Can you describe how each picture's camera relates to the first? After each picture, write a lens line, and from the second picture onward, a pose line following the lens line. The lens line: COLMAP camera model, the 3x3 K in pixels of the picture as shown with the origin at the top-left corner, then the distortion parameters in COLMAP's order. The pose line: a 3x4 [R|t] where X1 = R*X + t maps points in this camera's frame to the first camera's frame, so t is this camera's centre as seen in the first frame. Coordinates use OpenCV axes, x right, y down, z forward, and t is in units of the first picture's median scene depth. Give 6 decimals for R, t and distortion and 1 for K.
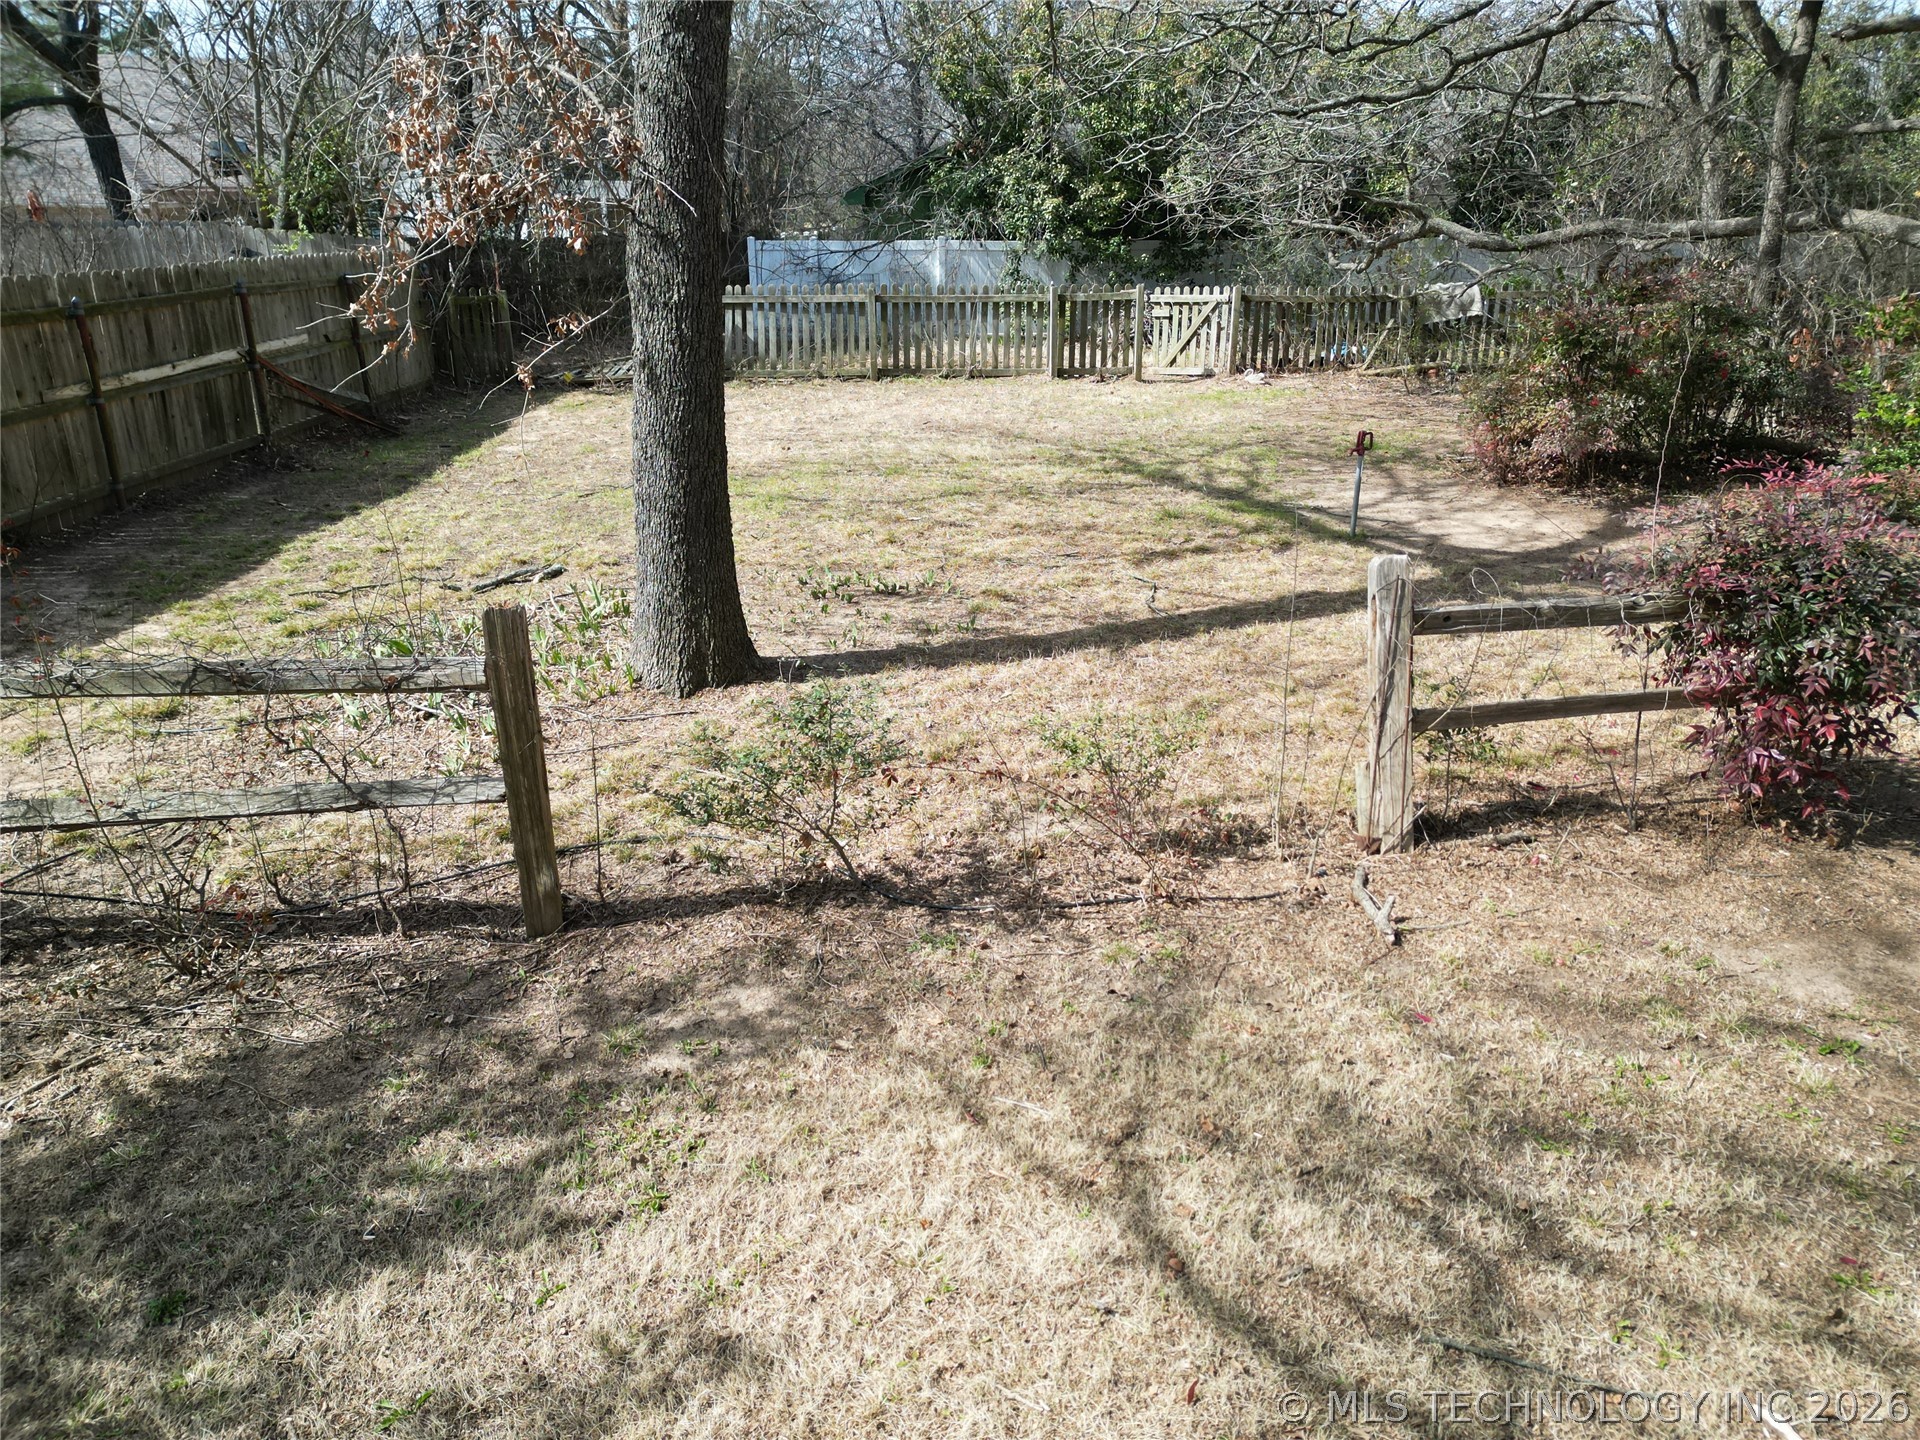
lens RADIAL K [[1337.7, 0, 976.3], [0, 1337.7, 734.1], [0, 0, 1]] dist [0.052942, -0.045564]
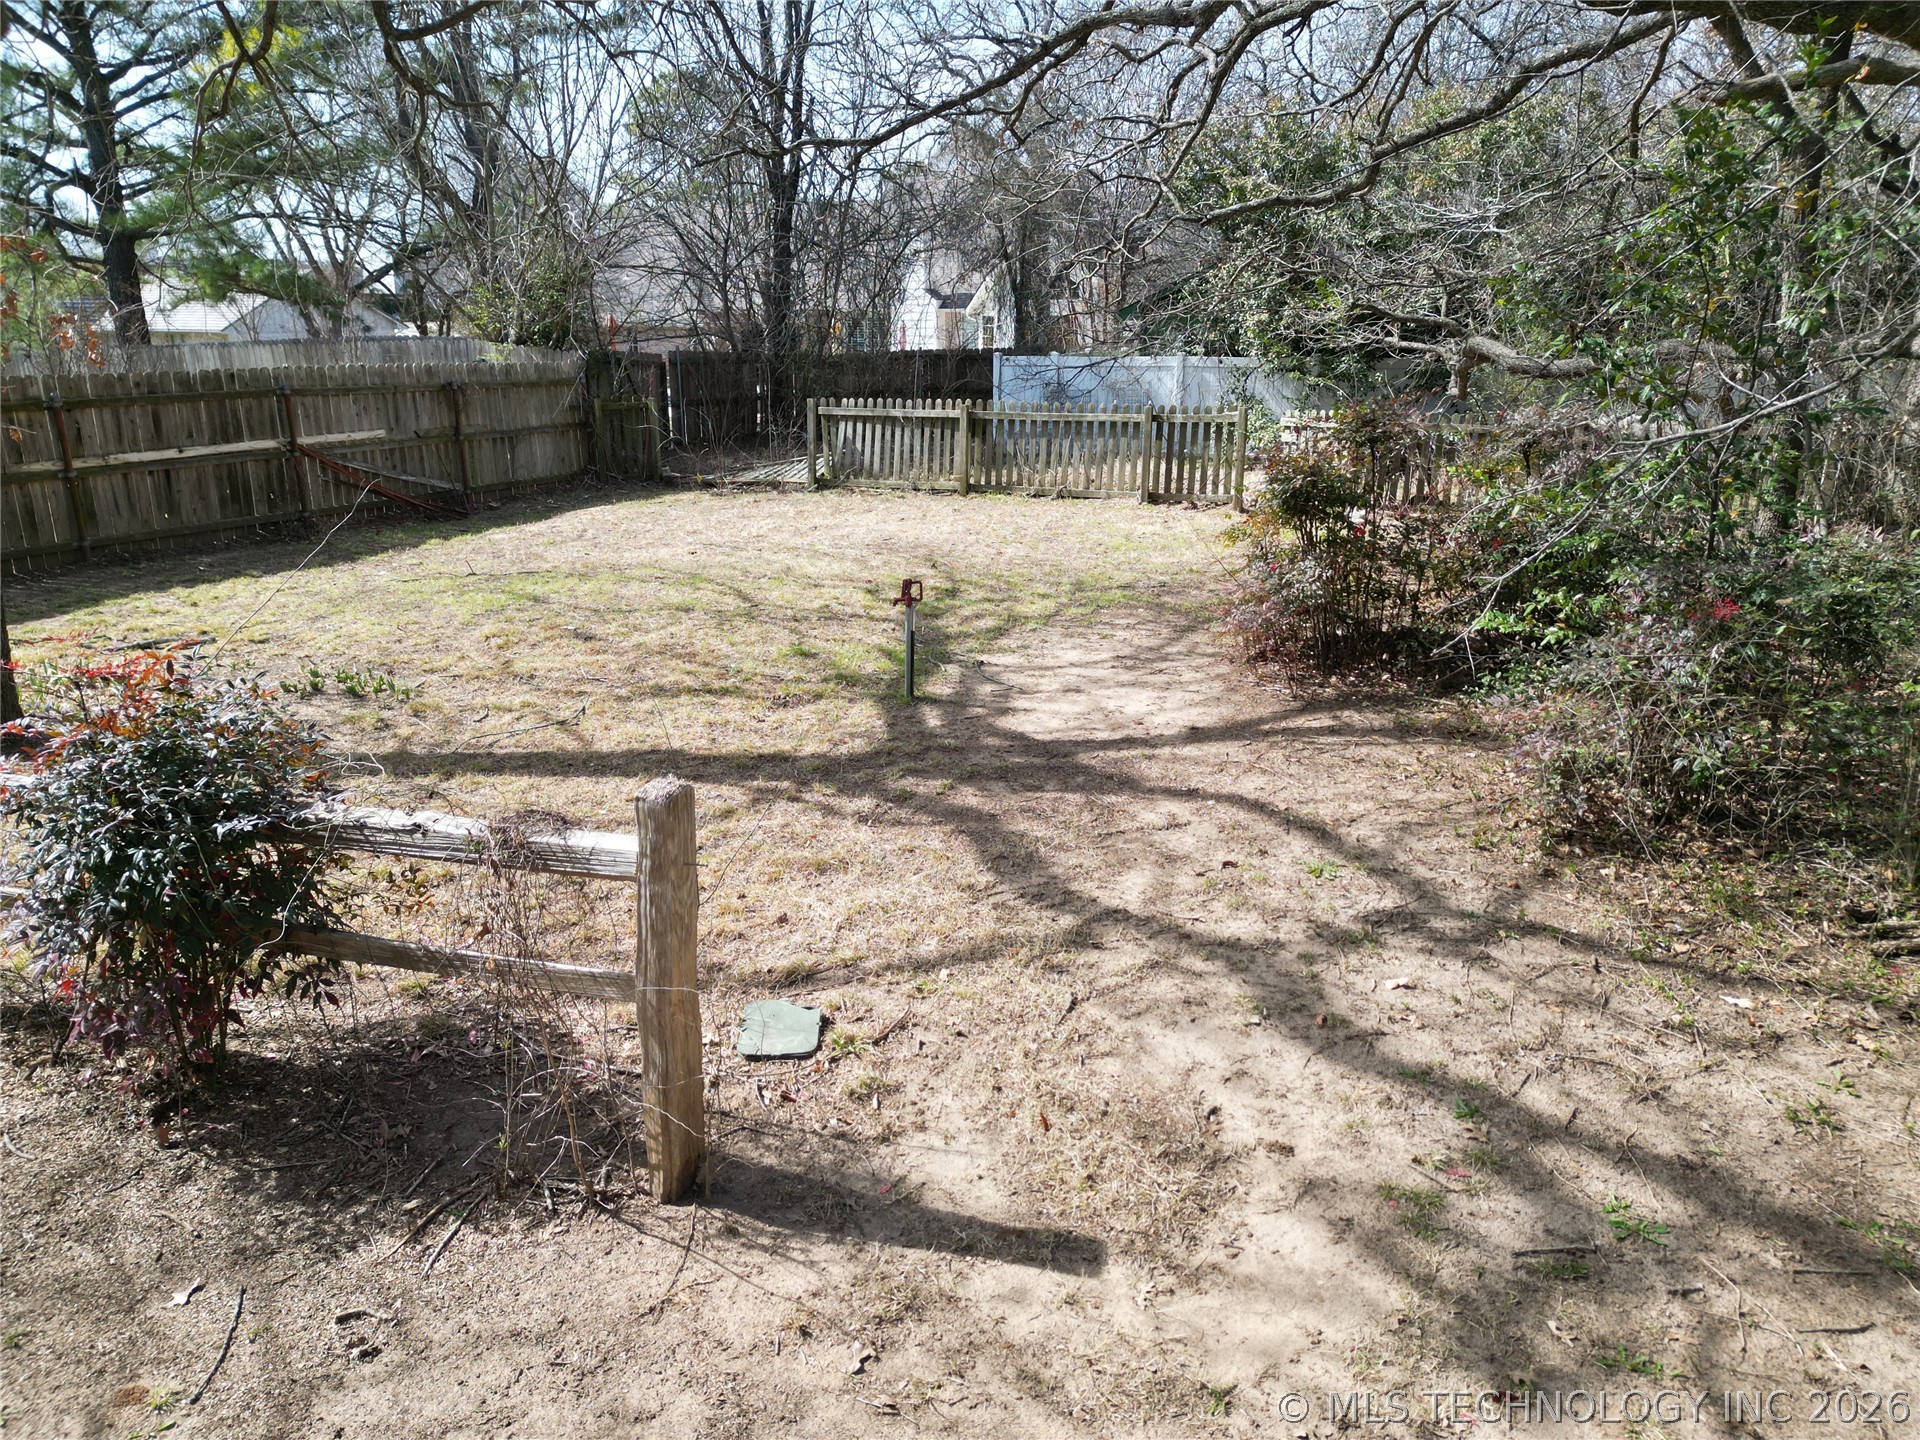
lens RADIAL K [[1337.7, 0, 959.3], [0, 1337.7, 729.5], [0, 0, 1]] dist [0.052942, -0.045564]
pose [[0.903726, 0.123231, -0.409993, 0.345173], [-0.156297, 0.986543, -0.047993, -0.047486], [0.398562, 0.107453, 0.910825, 0.126383]]
